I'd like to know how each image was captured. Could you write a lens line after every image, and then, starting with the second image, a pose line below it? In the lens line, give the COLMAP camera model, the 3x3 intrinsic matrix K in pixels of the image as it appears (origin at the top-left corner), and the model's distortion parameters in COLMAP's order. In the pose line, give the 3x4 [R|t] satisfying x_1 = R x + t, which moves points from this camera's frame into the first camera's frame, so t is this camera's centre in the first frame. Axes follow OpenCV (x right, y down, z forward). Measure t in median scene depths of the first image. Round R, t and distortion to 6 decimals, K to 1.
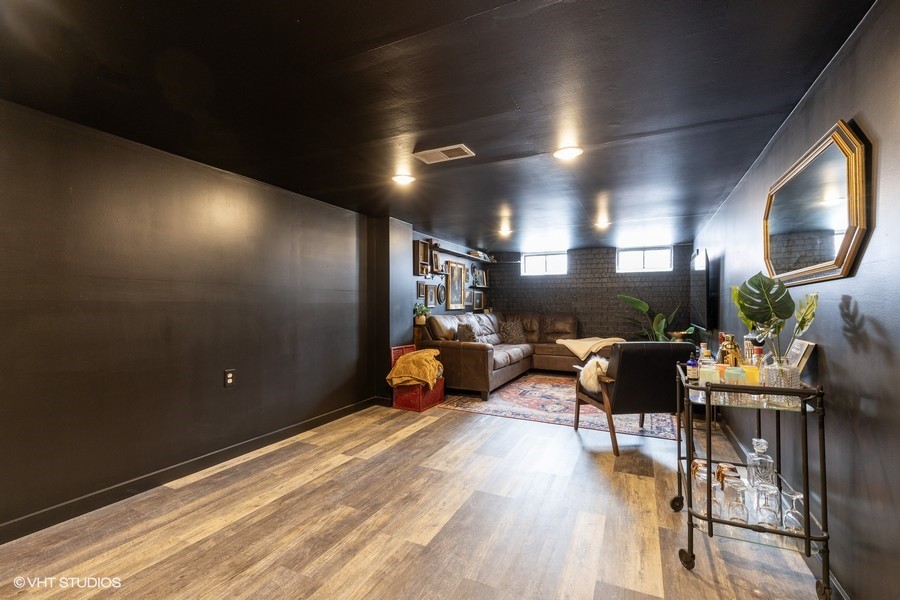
lens RADIAL K [[405.7, 0, 447.4], [0, 405.7, 304.8], [0, 0, 1]] dist [0.006876, -0.000936]
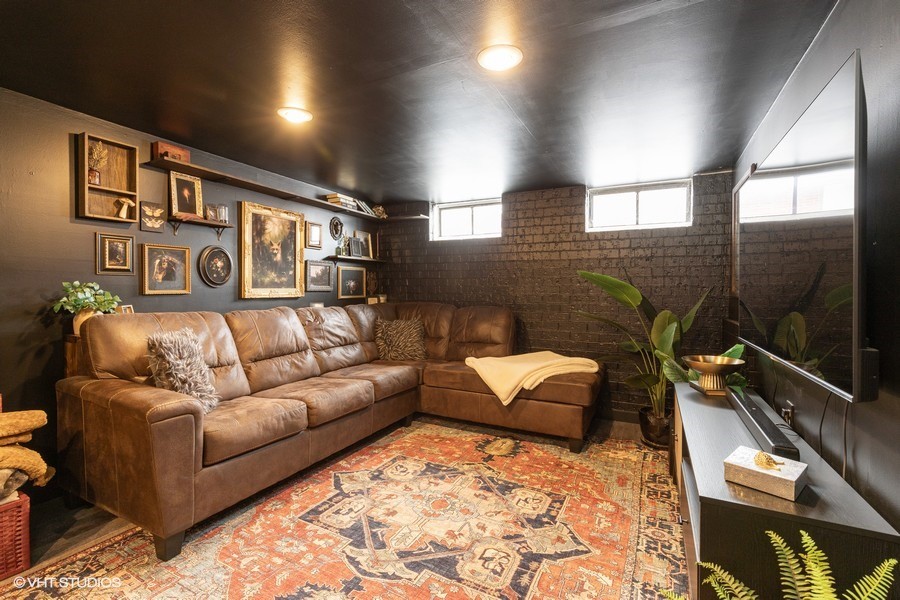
lens RADIAL K [[405.7, 0, 450.0], [0, 405.7, 292.8], [0, 0, 1]] dist [0.006876, -0.000936]
pose [[0.999767, 0.006196, -0.020688, 0.243443], [-0.006077, 0.999965, 0.005781, -0.000076], [0.020724, -0.005654, 0.999769, 0.449501]]
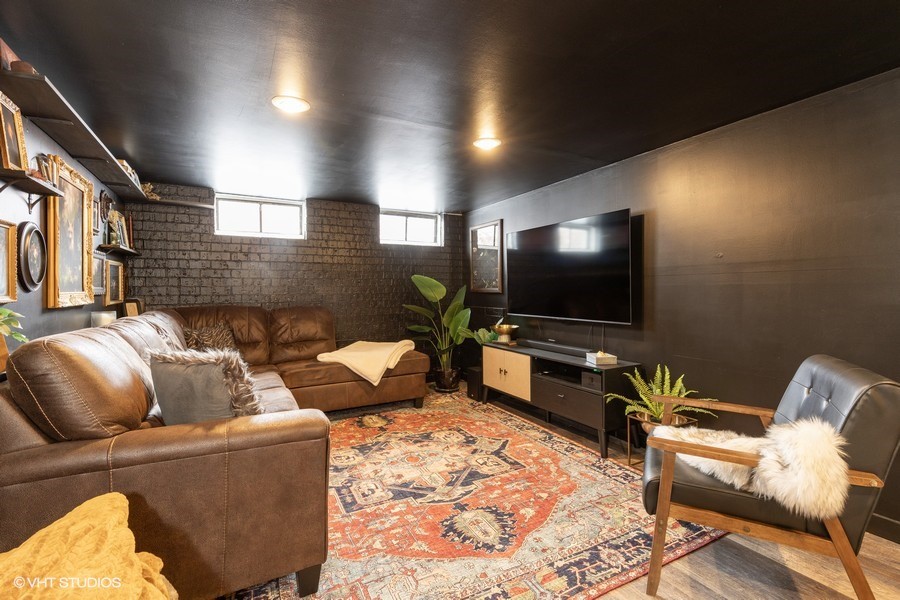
lens RADIAL K [[405.7, 0, 454.2], [0, 405.7, 293.1], [0, 0, 1]] dist [0.006876, -0.000936]
pose [[0.573934, -0.012680, 0.818804, -0.070802], [0.008527, 0.999918, 0.009507, -0.000720], [-0.818857, 0.001525, 0.573995, 0.501318]]
